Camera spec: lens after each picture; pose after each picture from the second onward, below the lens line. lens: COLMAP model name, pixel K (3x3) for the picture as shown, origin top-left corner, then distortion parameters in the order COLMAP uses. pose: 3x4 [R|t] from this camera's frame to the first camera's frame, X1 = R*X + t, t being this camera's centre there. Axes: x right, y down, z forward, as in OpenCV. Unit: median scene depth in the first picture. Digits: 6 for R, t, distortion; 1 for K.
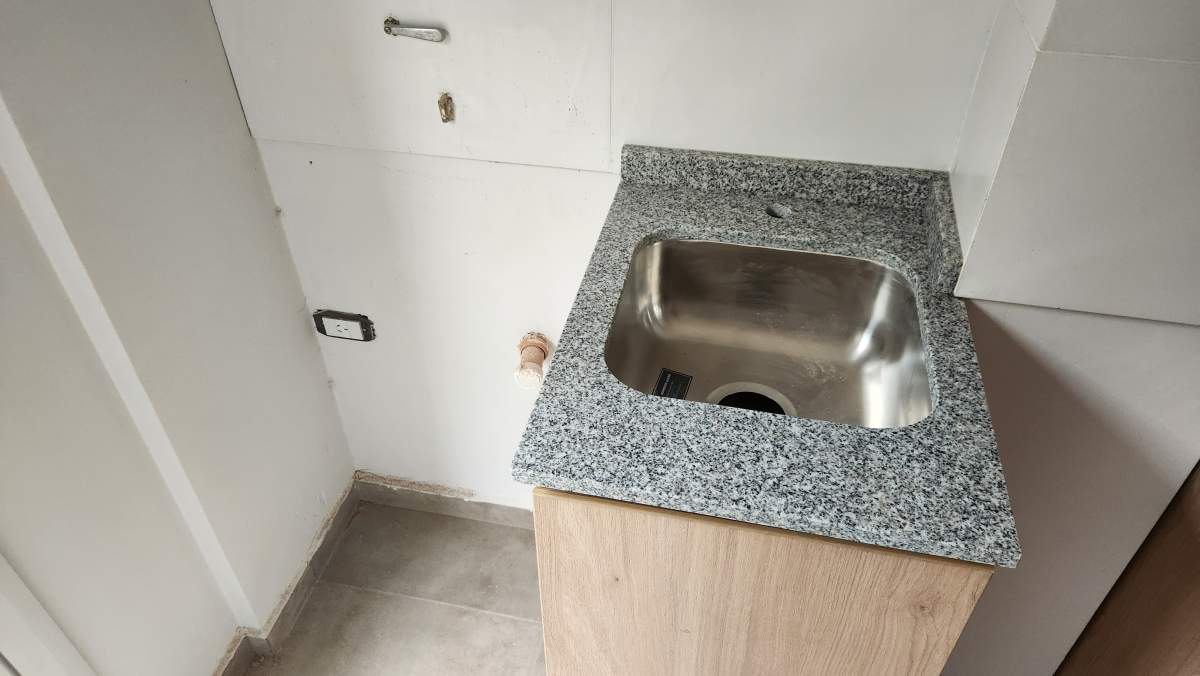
lens RADIAL K [[807.6, 0, 599.9], [0, 807.6, 337.8], [0, 0, 1]] dist [0.045369, -0.001838]
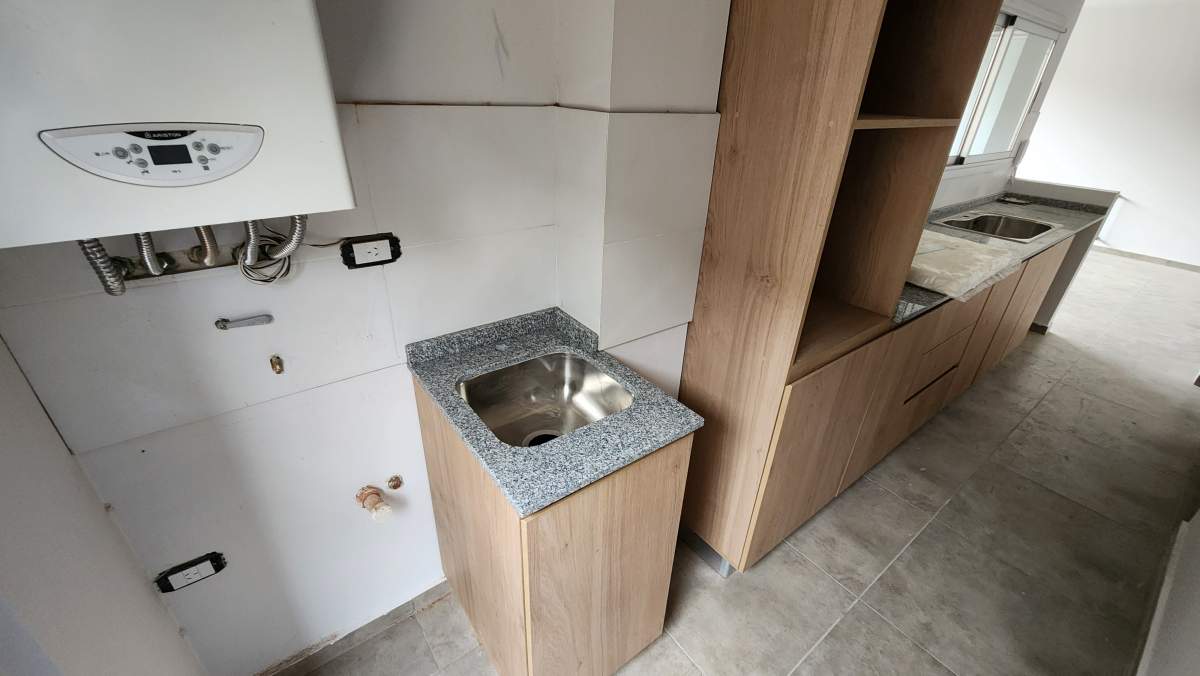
lens RADIAL K [[484.5, 0, 602.7], [0, 484.5, 338.0], [0, 0, 1]] dist [0.001079, 0.000039]
pose [[0.647249, -0.321407, 0.691206, -0.418828], [0.451600, 0.892185, -0.008020, -0.059128], [-0.614106, 0.317339, 0.722613, 0.004919]]
